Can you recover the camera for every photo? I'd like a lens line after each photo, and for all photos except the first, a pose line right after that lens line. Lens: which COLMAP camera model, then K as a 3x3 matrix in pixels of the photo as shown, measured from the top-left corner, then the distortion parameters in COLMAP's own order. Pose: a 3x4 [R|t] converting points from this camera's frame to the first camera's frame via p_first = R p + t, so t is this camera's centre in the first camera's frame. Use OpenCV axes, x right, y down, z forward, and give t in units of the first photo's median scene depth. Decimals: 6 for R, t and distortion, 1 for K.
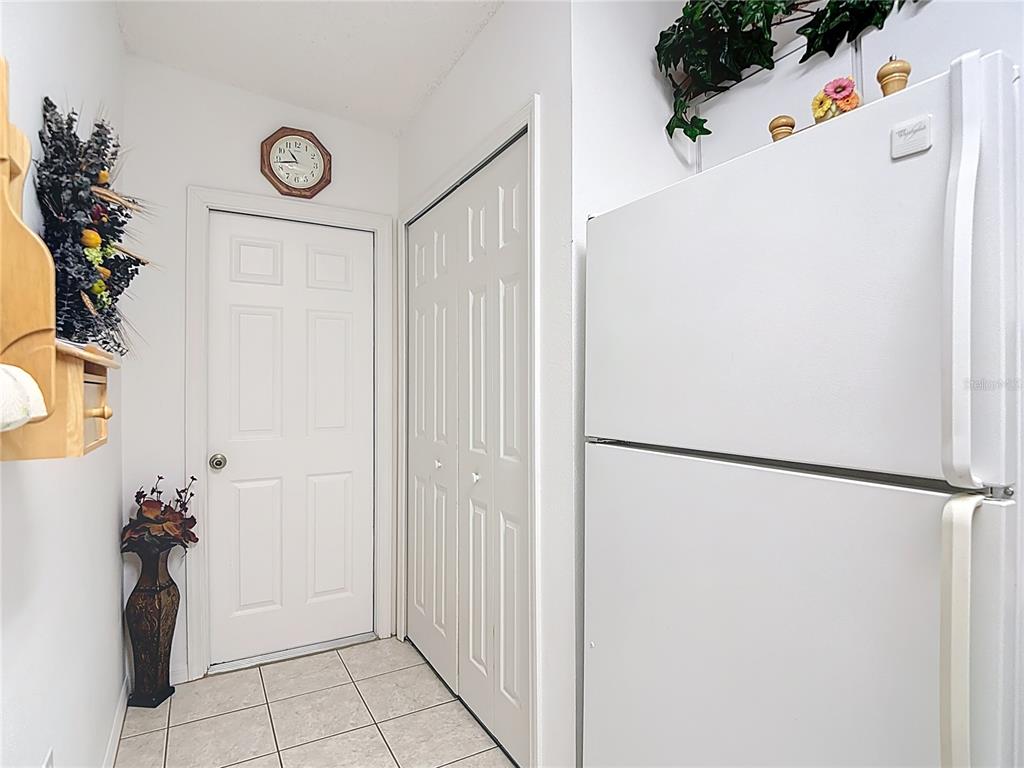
lens RADIAL K [[546.8, 0, 496.7], [0, 546.8, 385.2], [0, 0, 1]] dist [-0.013397, -0.005348]
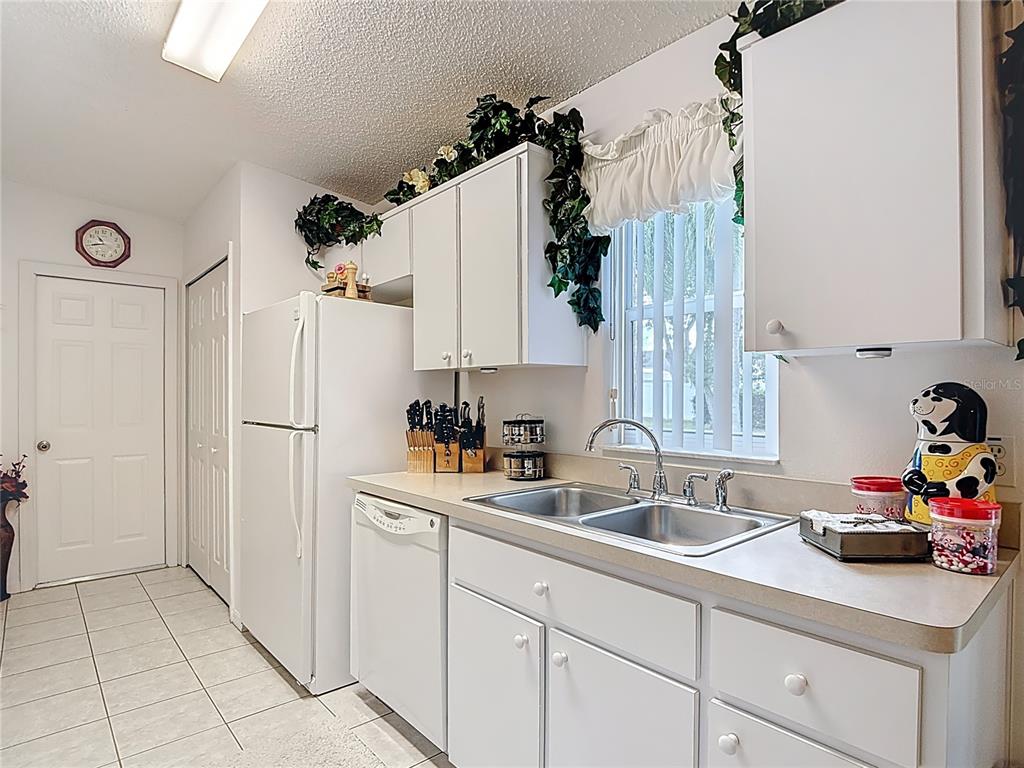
lens RADIAL K [[546.8, 0, 489.6], [0, 546.8, 398.1], [0, 0, 1]] dist [-0.013397, -0.005348]
pose [[0.978353, 0.002870, 0.206923, 0.365030], [-0.004311, 0.999969, 0.006513, -0.003873], [-0.206898, -0.007264, 0.978335, -0.676824]]
